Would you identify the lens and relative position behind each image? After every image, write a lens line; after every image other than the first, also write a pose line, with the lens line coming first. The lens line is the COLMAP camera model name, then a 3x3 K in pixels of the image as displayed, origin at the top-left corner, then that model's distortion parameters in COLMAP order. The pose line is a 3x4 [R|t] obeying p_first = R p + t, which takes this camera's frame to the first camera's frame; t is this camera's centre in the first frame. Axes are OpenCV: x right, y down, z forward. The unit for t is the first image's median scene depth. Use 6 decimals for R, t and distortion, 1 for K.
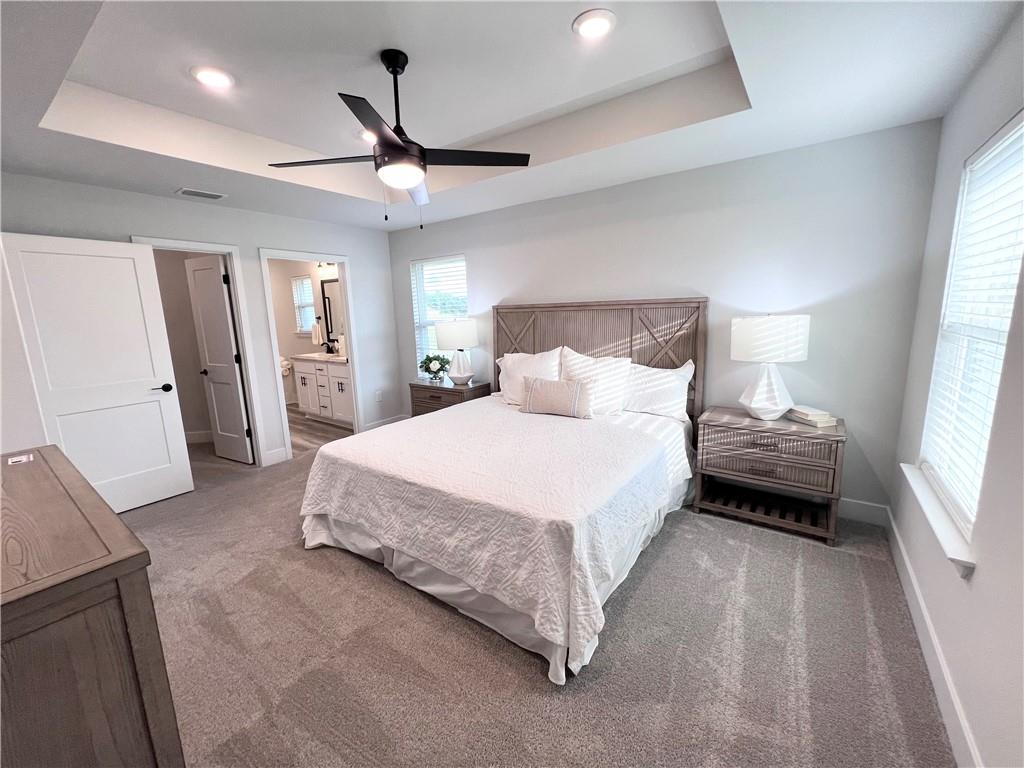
lens RADIAL K [[411.5, 0, 514.7], [0, 411.5, 382.0], [0, 0, 1]] dist [-0.003950, 0.000734]
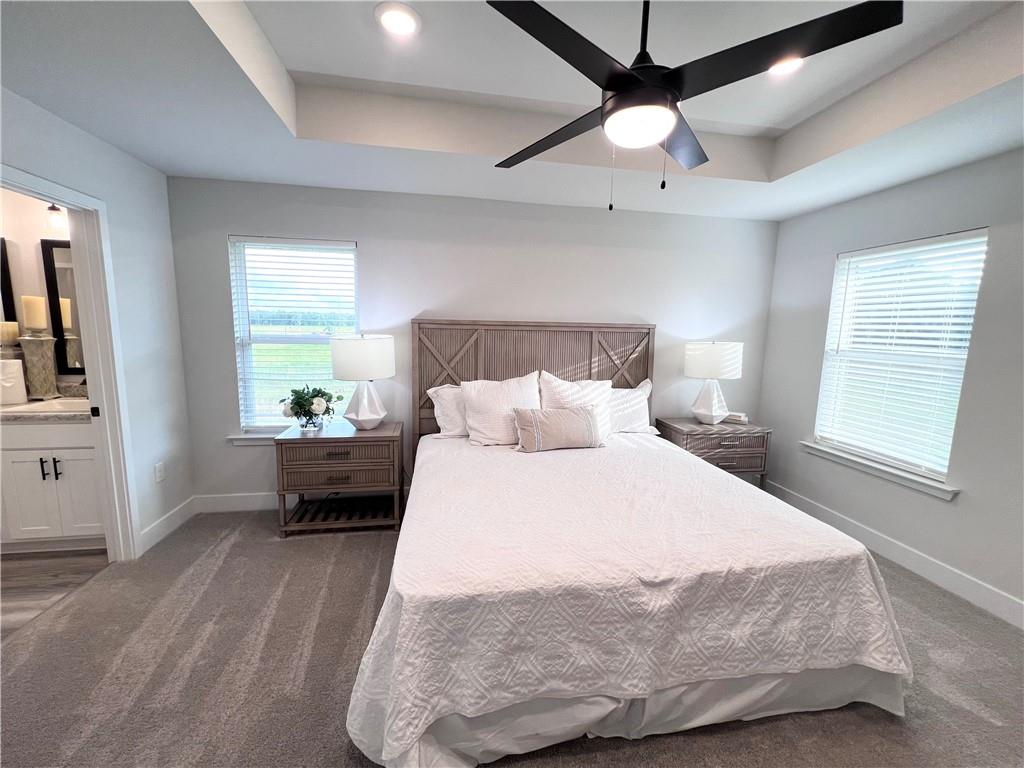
lens RADIAL K [[411.5, 0, 511.9], [0, 411.5, 377.8], [0, 0, 1]] dist [-0.003950, 0.000734]
pose [[0.701560, -0.031157, 0.711928, -0.584297], [0.083209, 0.995791, -0.038417, -0.044253], [-0.707735, 0.086191, 0.701200, 0.450652]]
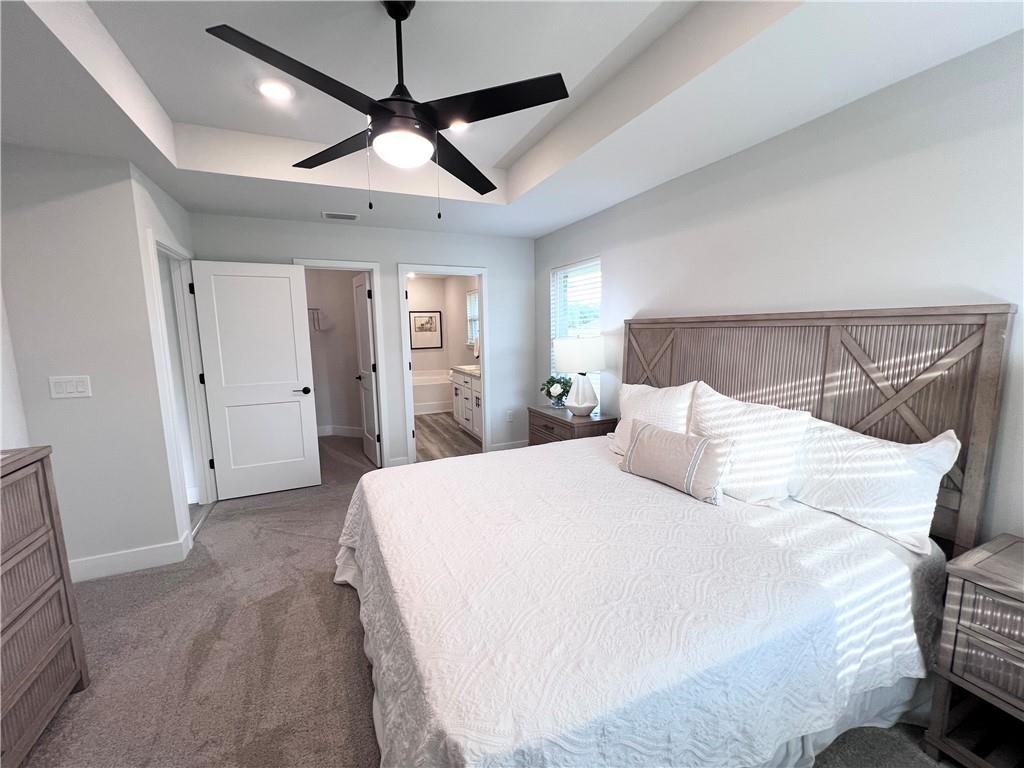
lens RADIAL K [[411.5, 0, 513.1], [0, 411.5, 382.6], [0, 0, 1]] dist [-0.003950, 0.000734]
pose [[0.865208, 0.080264, -0.494947, 0.198631], [-0.095557, 0.995408, -0.005619, -0.055060], [0.492223, 0.052157, 0.868905, 0.291473]]
